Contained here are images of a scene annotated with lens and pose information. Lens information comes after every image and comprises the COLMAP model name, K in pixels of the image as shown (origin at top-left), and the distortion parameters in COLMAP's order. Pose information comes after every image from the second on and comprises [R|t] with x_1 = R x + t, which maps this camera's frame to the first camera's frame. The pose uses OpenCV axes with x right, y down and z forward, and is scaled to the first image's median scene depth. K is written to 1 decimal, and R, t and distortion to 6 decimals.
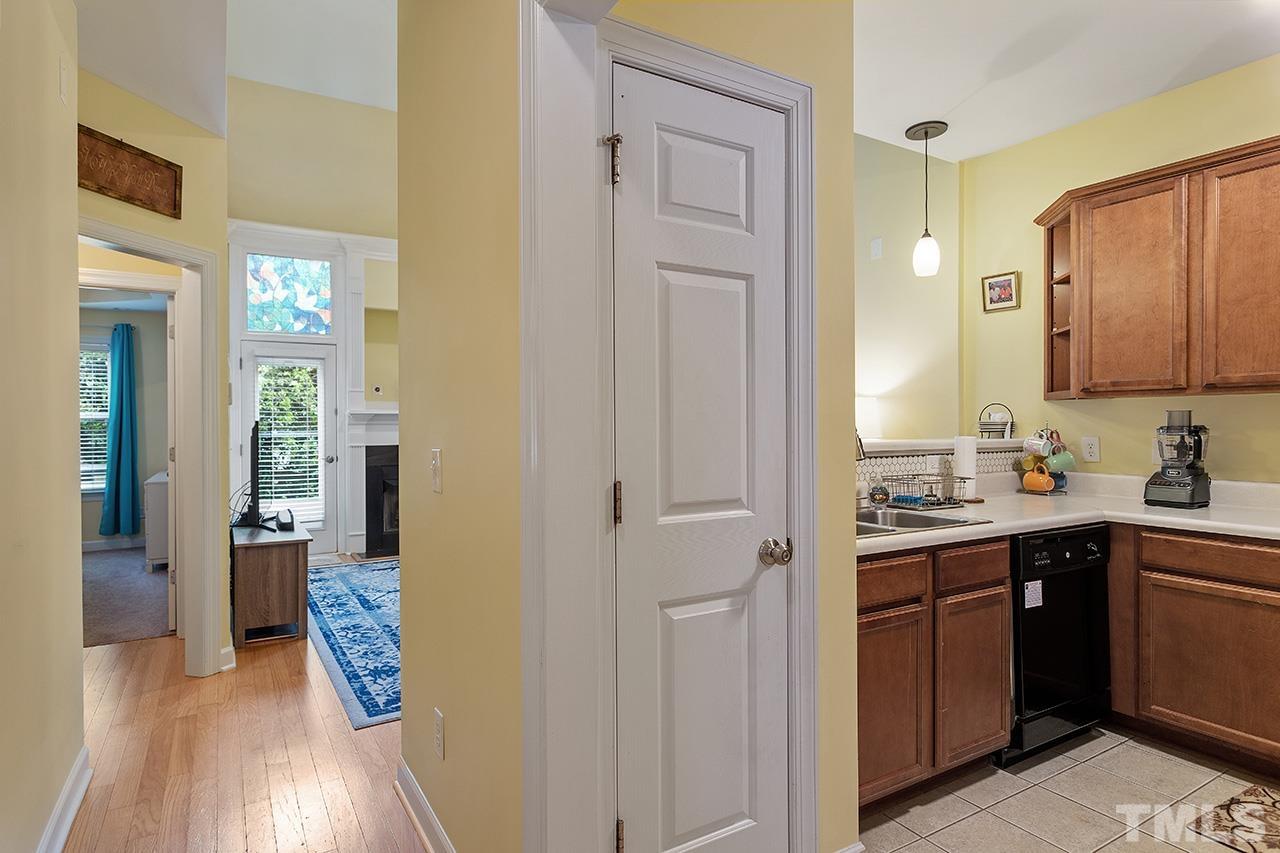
lens RADIAL K [[698.5, 0, 642.4], [0, 698.5, 432.3], [0, 0, 1]] dist [-0.006147, -0.000686]
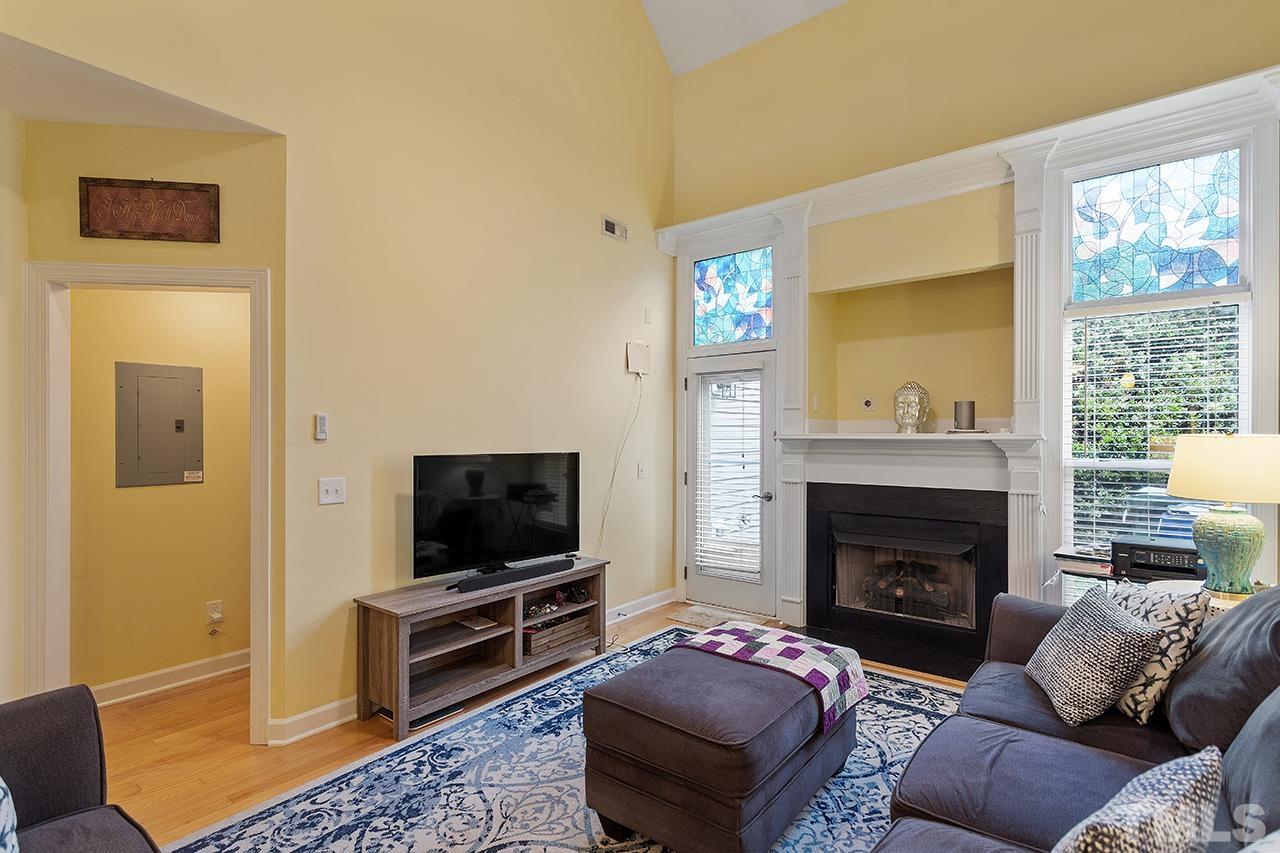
lens RADIAL K [[613.3, 0, 632.6], [0, 613.3, 438.9], [0, 0, 1]] dist [0.005858, -0.000023]
pose [[0.344837, 0.003666, -0.938656, 0.261103], [-0.010138, 0.999949, 0.000181, -0.043426], [0.938608, 0.009454, 0.344856, 1.086027]]
